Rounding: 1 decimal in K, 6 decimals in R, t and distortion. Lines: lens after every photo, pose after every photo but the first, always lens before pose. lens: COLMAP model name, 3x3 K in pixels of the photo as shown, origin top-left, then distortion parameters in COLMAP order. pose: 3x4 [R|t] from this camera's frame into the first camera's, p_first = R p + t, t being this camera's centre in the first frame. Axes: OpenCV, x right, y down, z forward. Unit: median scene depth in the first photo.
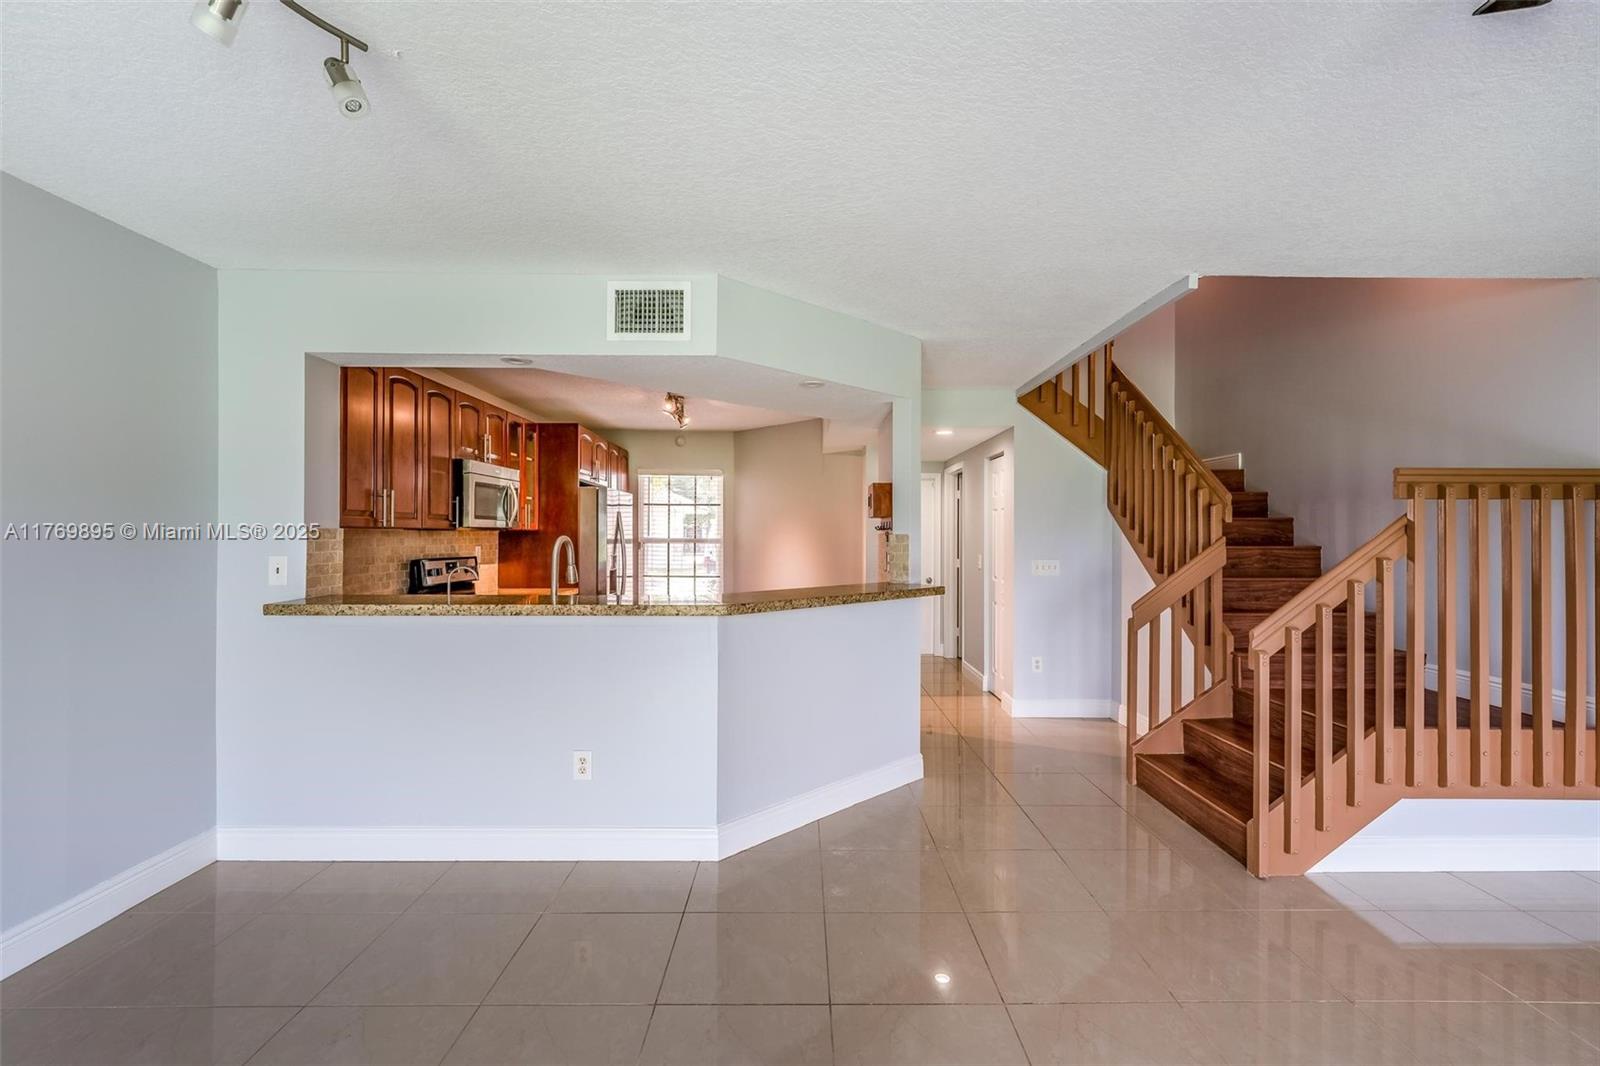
lens RADIAL K [[720.5, 0, 800.0], [0, 720.5, 533.0], [0, 0, 1]] dist [-0.002290, -0.000267]
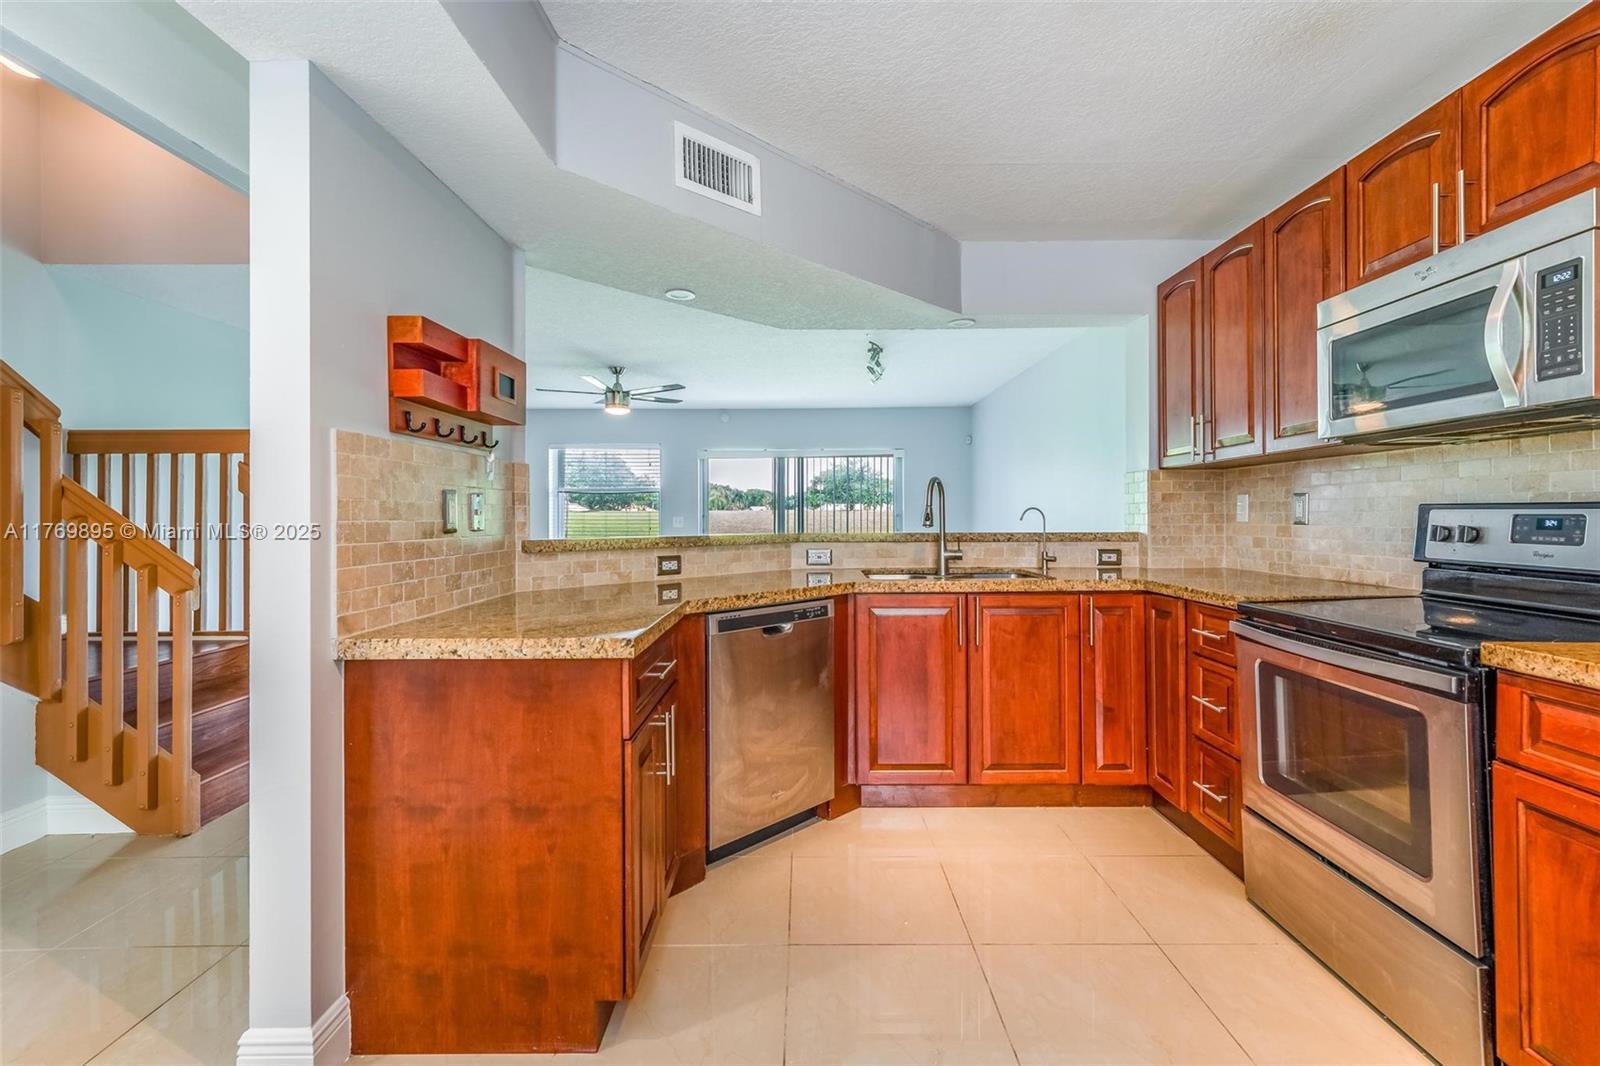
lens RADIAL K [[727.9, 0, 798.9], [0, 727.9, 518.0], [0, 0, 1]] dist [-0.000299, -0.000030]
pose [[-0.999887, 0.002182, 0.014878, -0.111911], [0.002139, 0.999993, -0.002949, 0.048734], [-0.014884, -0.002917, -0.999885, 1.590060]]
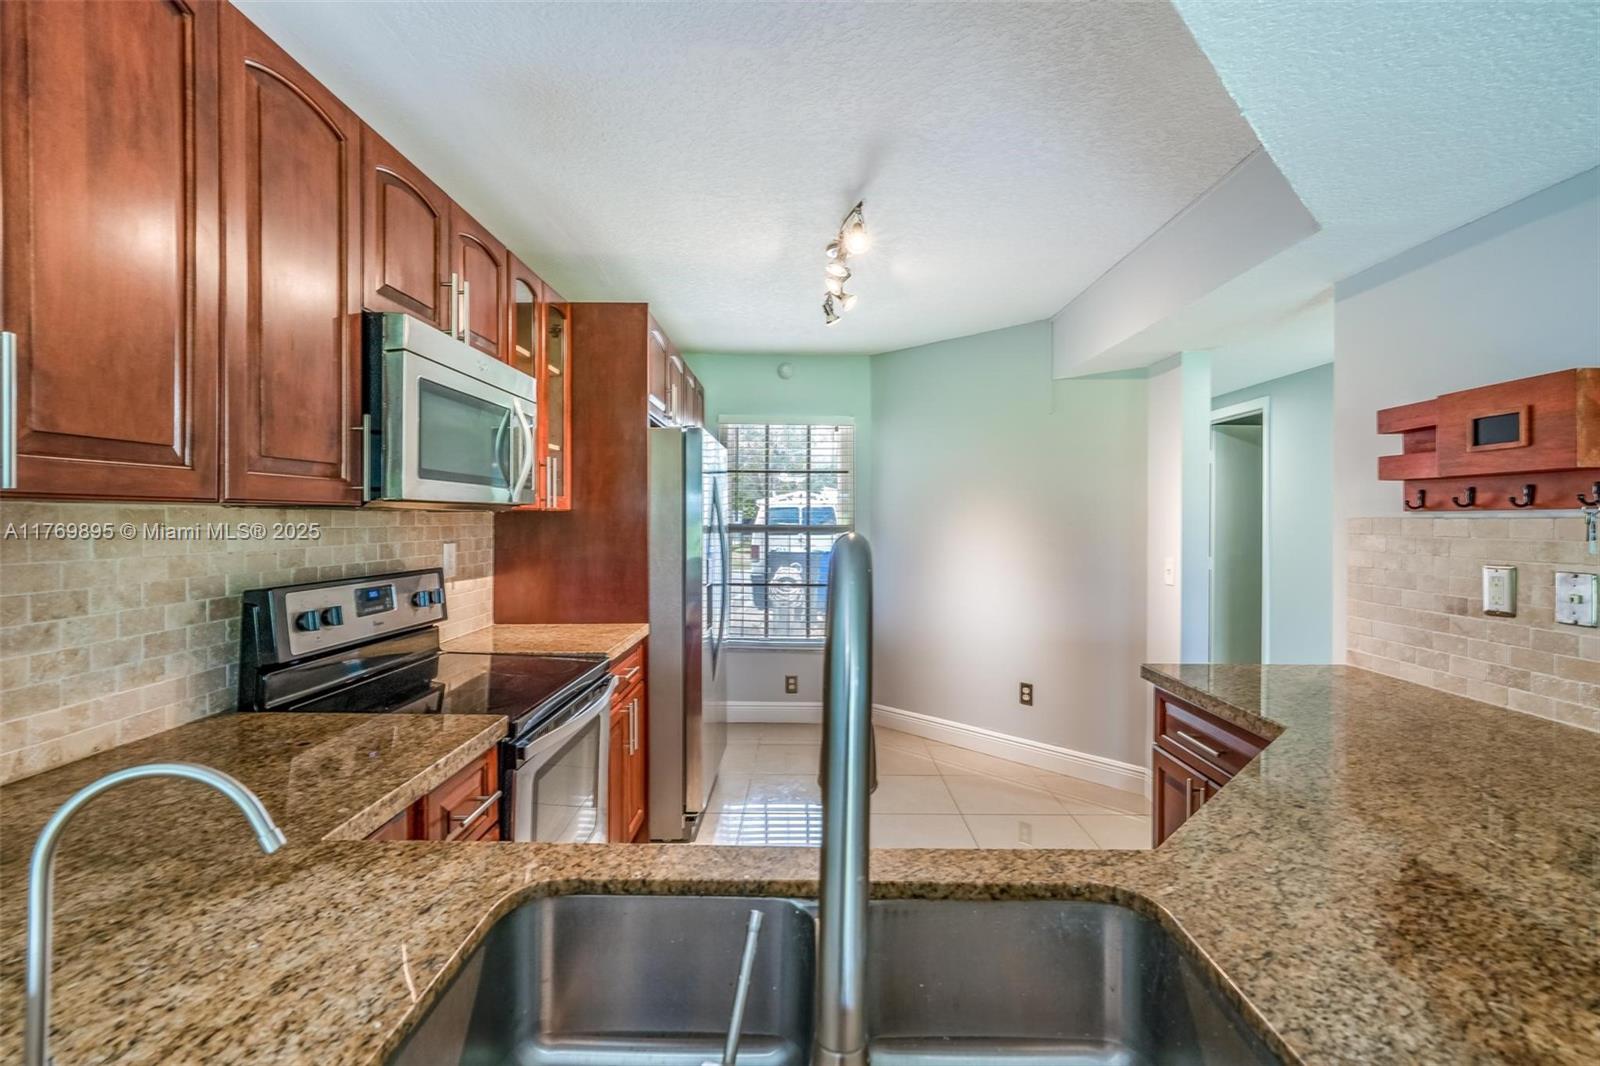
lens RADIAL K [[727.9, 0, 798.9], [0, 727.9, 518.0], [0, 0, 1]] dist [-0.000299, -0.000030]
pose [[0.999864, 0.000966, -0.016493, -0.267289], [-0.000939, 0.999998, 0.001615, 0.000095], [0.016495, -0.001599, 0.999863, 0.671809]]
